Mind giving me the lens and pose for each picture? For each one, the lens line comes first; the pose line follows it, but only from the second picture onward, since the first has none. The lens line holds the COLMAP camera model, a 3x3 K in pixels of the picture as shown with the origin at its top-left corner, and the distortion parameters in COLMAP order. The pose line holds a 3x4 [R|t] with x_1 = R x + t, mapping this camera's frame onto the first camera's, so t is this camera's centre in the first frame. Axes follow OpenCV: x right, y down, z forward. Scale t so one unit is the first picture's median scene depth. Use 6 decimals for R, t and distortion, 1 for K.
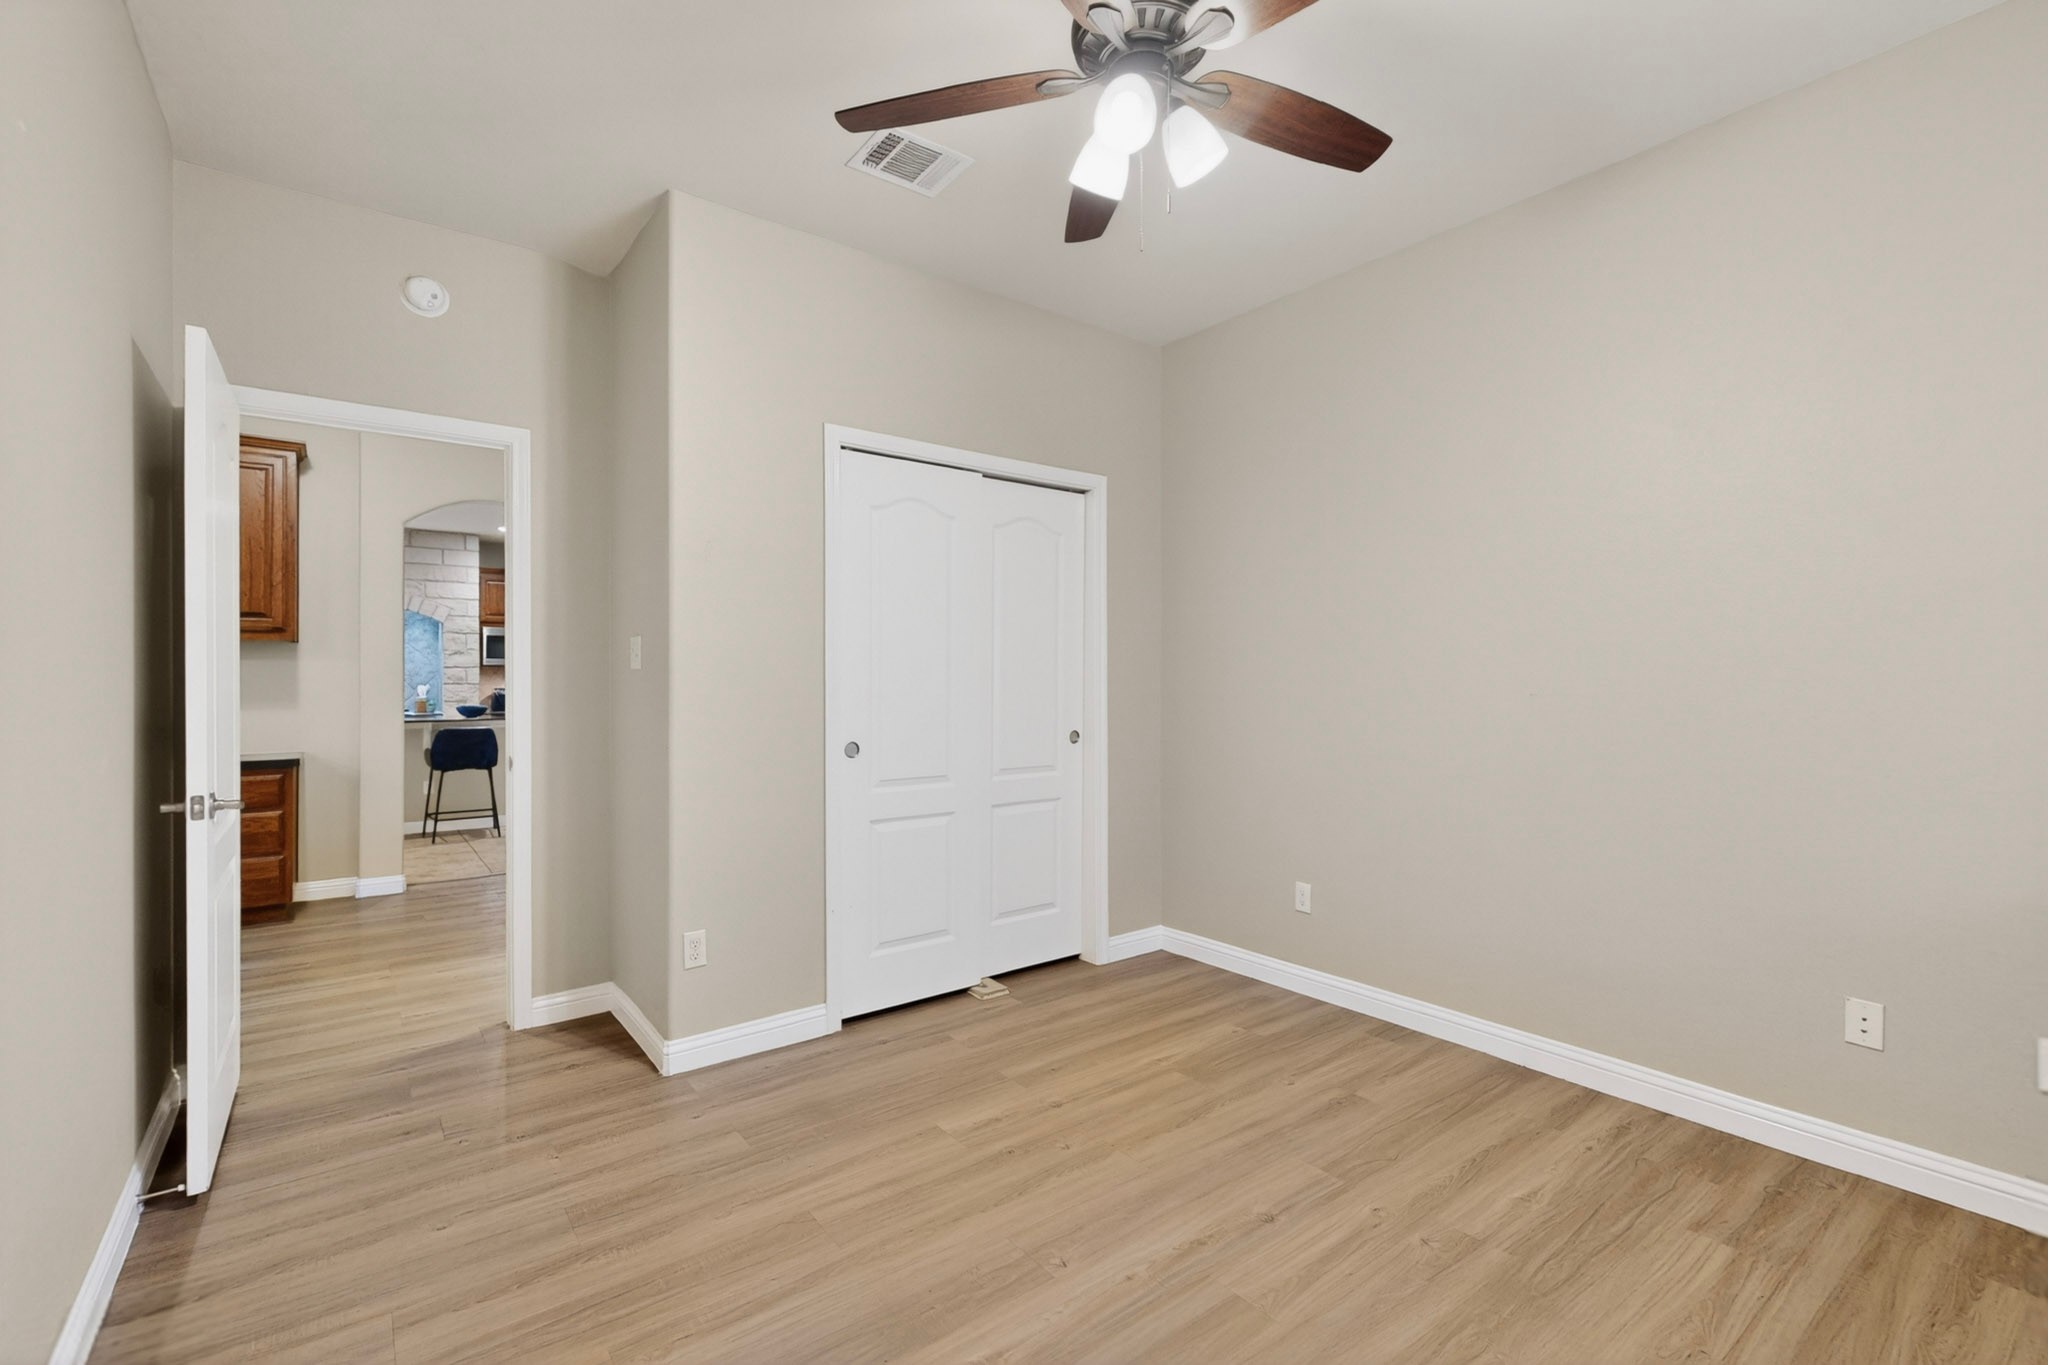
lens RADIAL K [[889.6, 0, 1028.2], [0, 889.6, 680.7], [0, 0, 1]] dist [-0.008101, -0.000301]
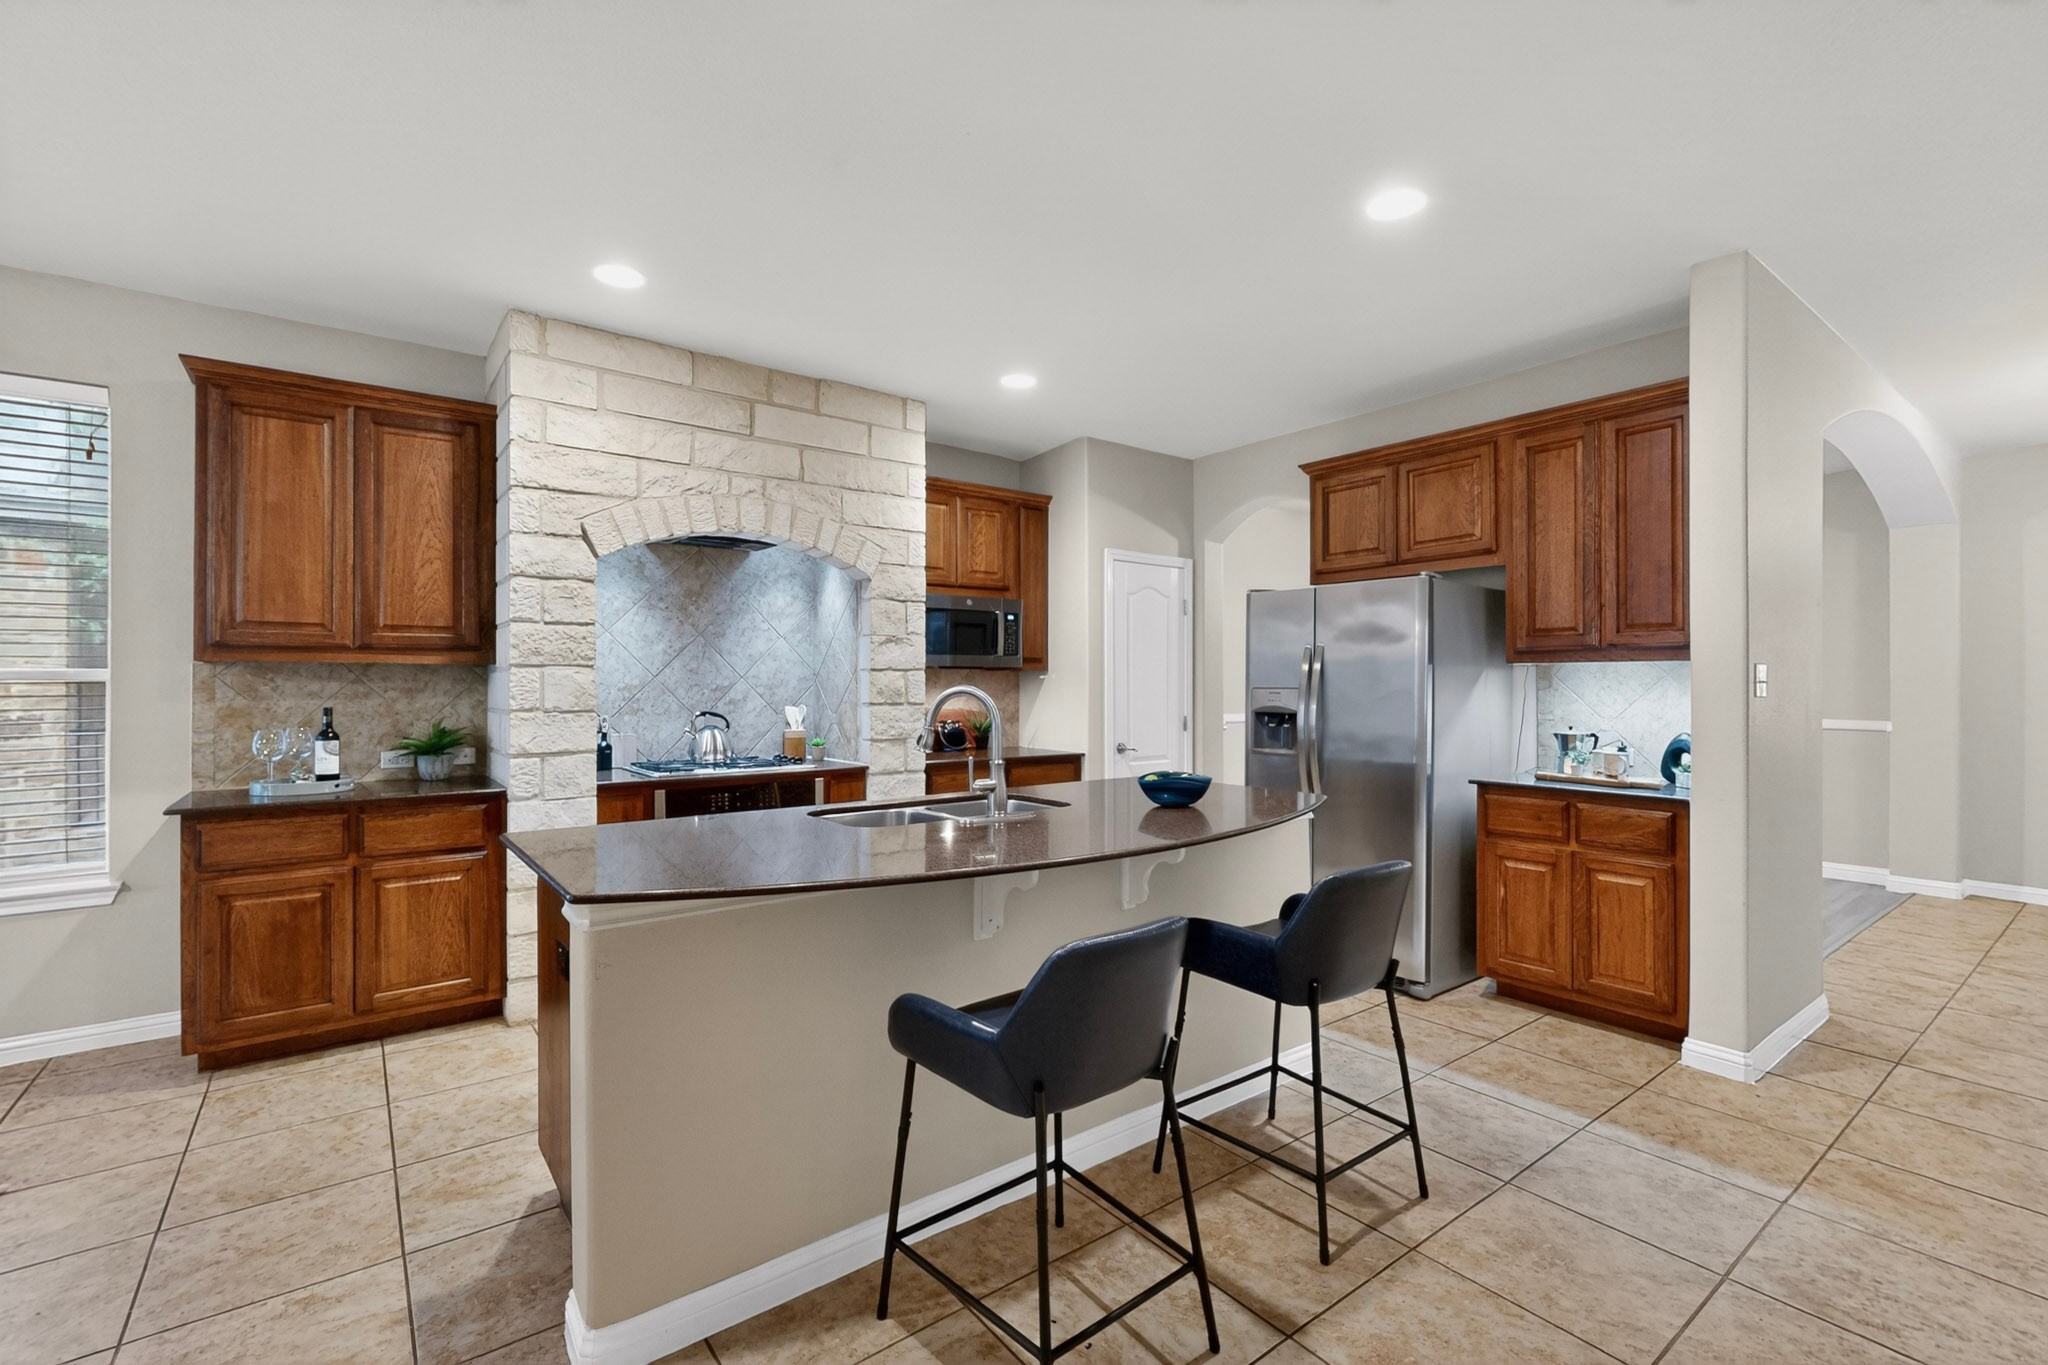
lens RADIAL K [[889.6, 0, 1029.5], [0, 889.6, 682.6], [0, 0, 1]] dist [-0.008101, -0.000301]
pose [[0.999974, 0.001912, 0.006962, -0.566414], [-0.001954, 0.999980, 0.006017, -0.011285], [-0.006950, -0.006030, 0.999958, 0.506043]]
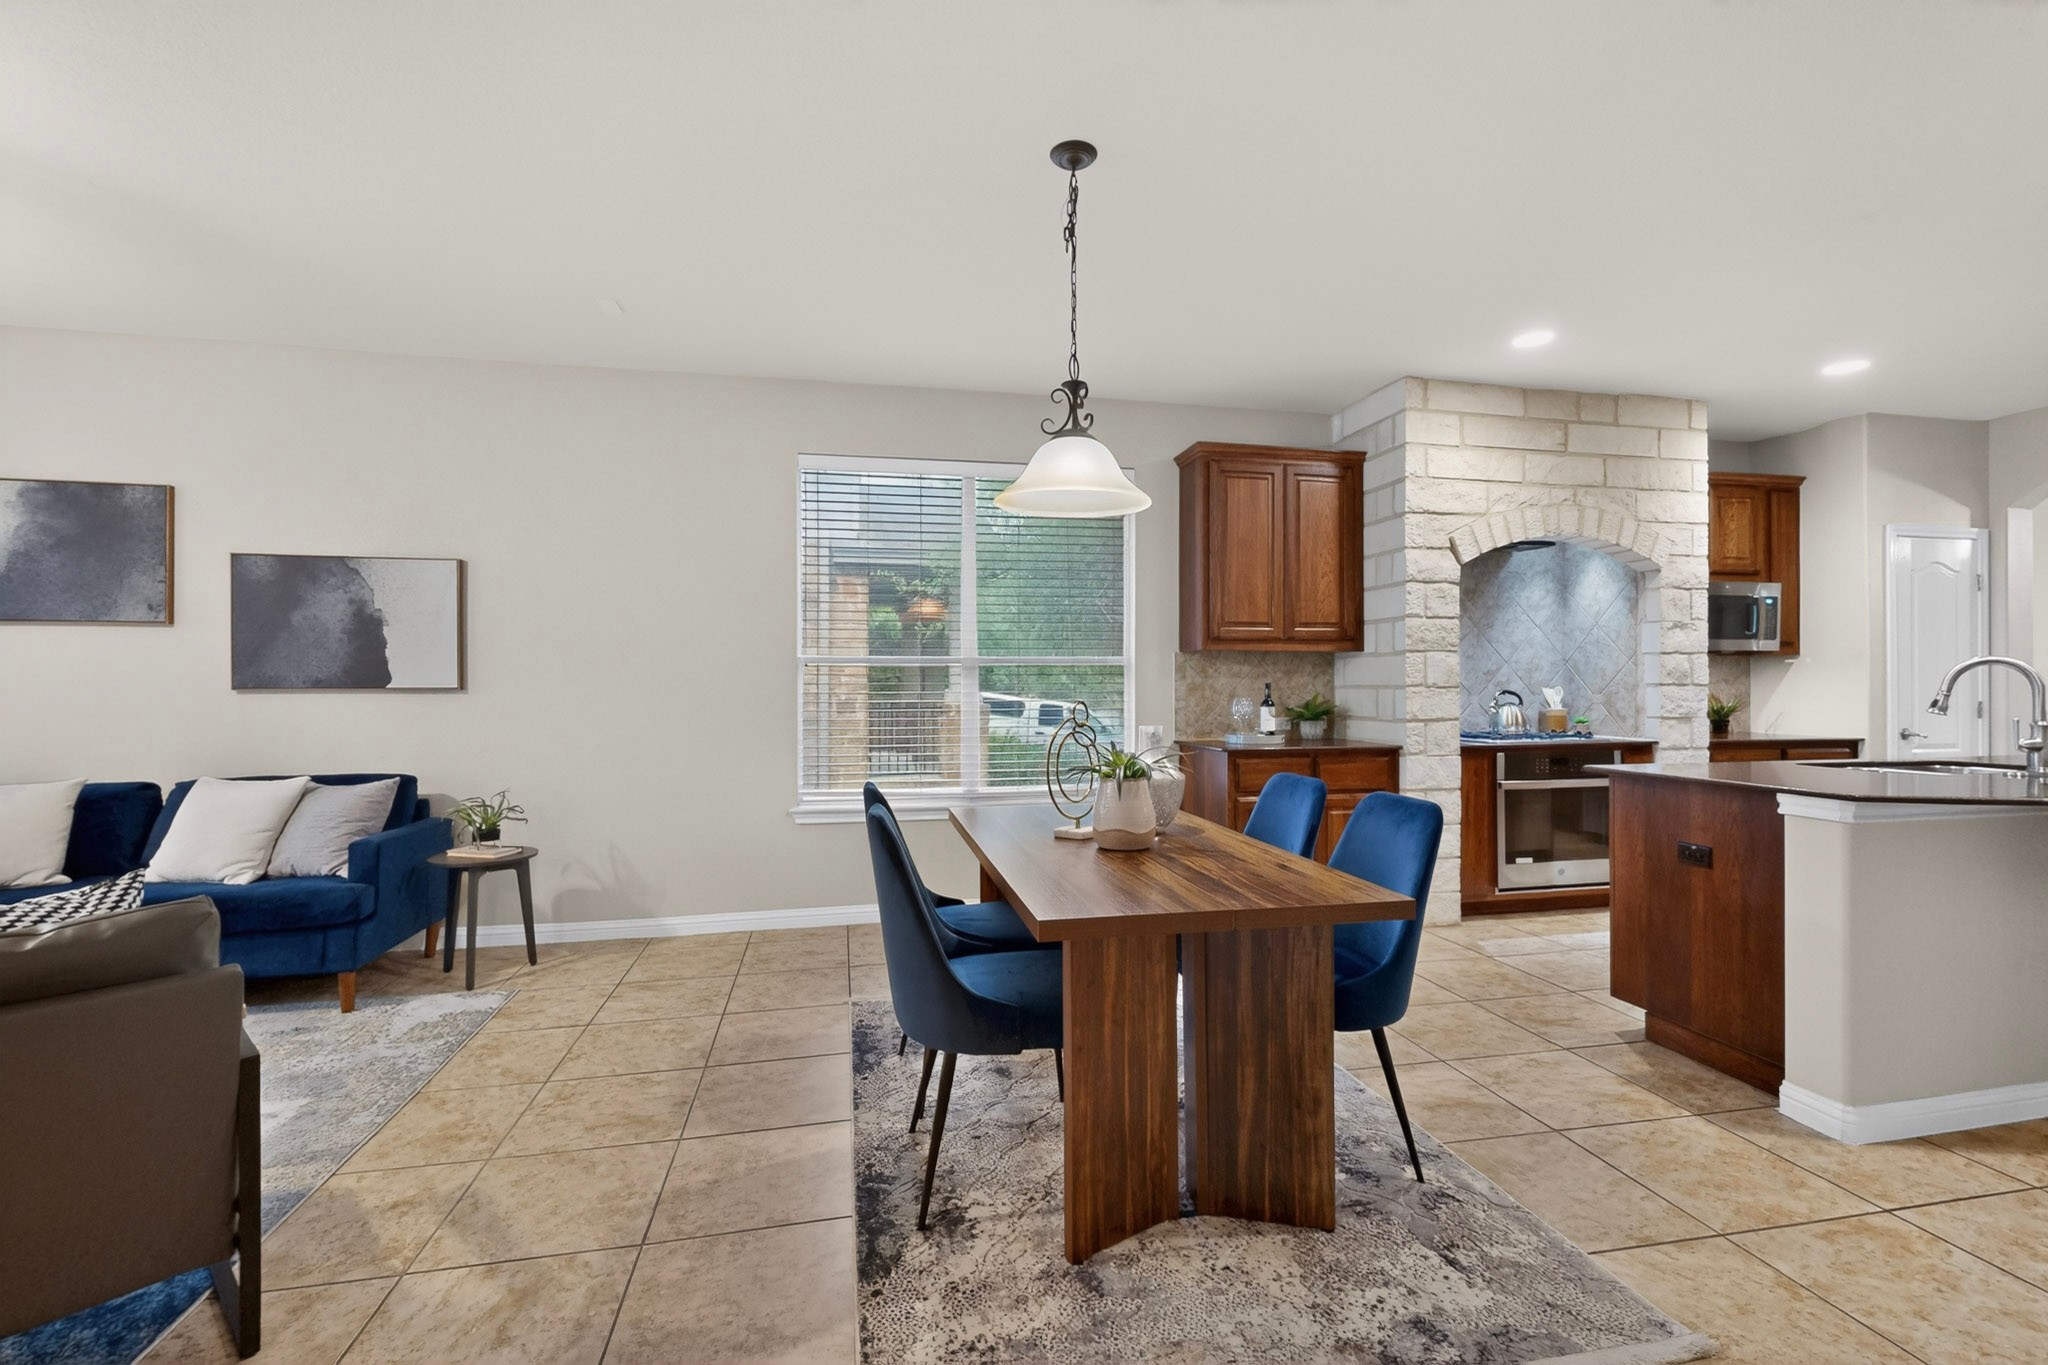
lens RADIAL K [[889.6, 0, 1020.3], [0, 889.6, 681.8], [0, 0, 1]] dist [-0.008101, -0.000301]
pose [[0.899451, -0.000290, -0.437022, -0.758827], [0.002752, 0.999984, 0.005000, -0.001945], [0.437014, -0.005700, 0.899437, 0.352136]]
